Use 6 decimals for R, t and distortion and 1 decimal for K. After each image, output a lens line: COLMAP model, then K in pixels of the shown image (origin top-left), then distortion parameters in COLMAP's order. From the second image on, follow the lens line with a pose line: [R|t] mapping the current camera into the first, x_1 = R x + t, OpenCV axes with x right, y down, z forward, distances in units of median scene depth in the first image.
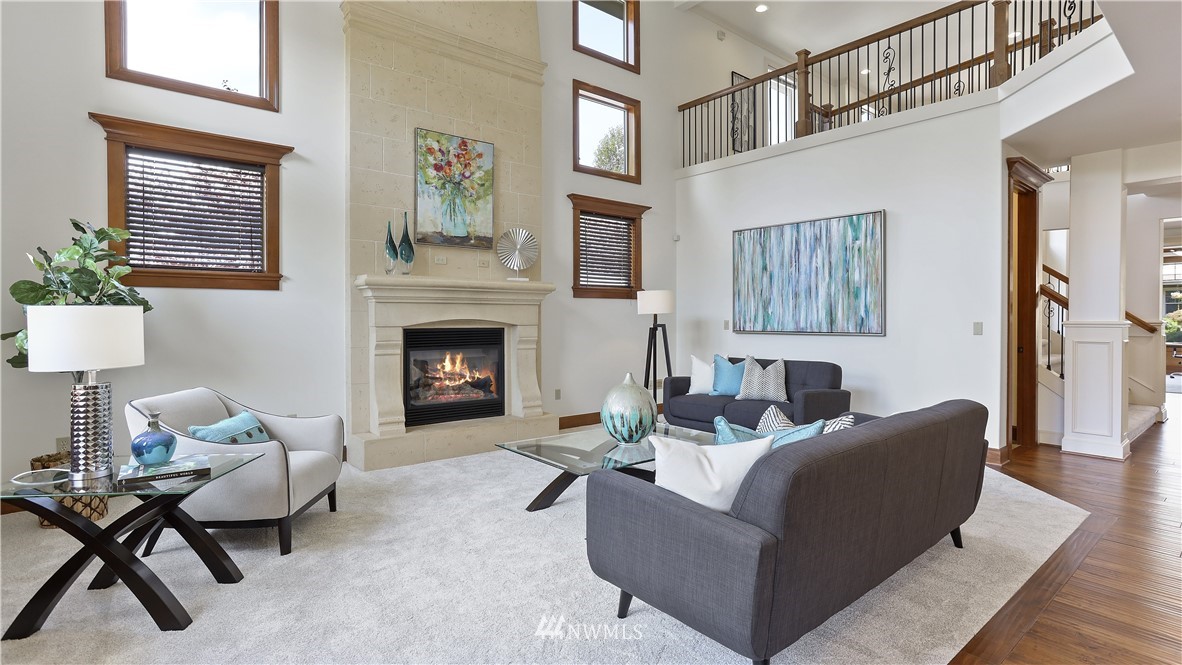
lens RADIAL K [[571.6, 0, 590.0], [0, 571.6, 327.2], [0, 0, 1]] dist [-0.057872, 0.026031]
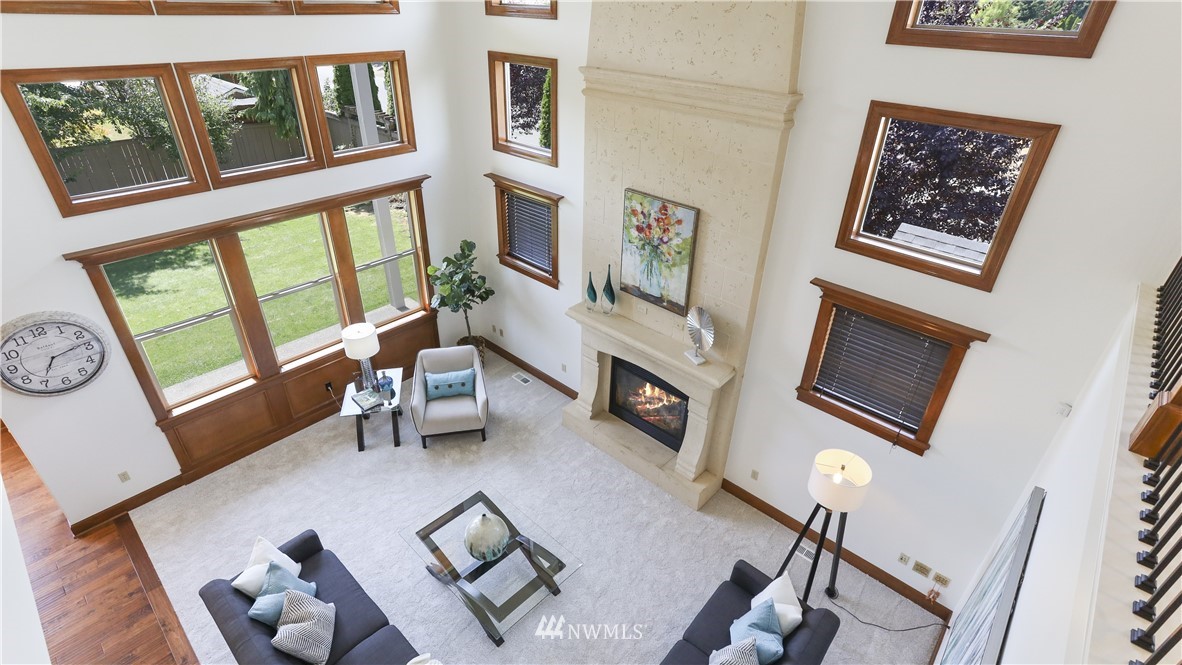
lens RADIAL K [[571.6, 0, 590.0], [0, 571.6, 327.2], [0, 0, 1]] dist [-0.057872, 0.026031]
pose [[0.143409, 0.505101, -0.851062, 0.654117], [-0.036692, 0.862074, 0.505453, -0.625603], [0.988983, -0.041259, 0.142162, 0.744427]]
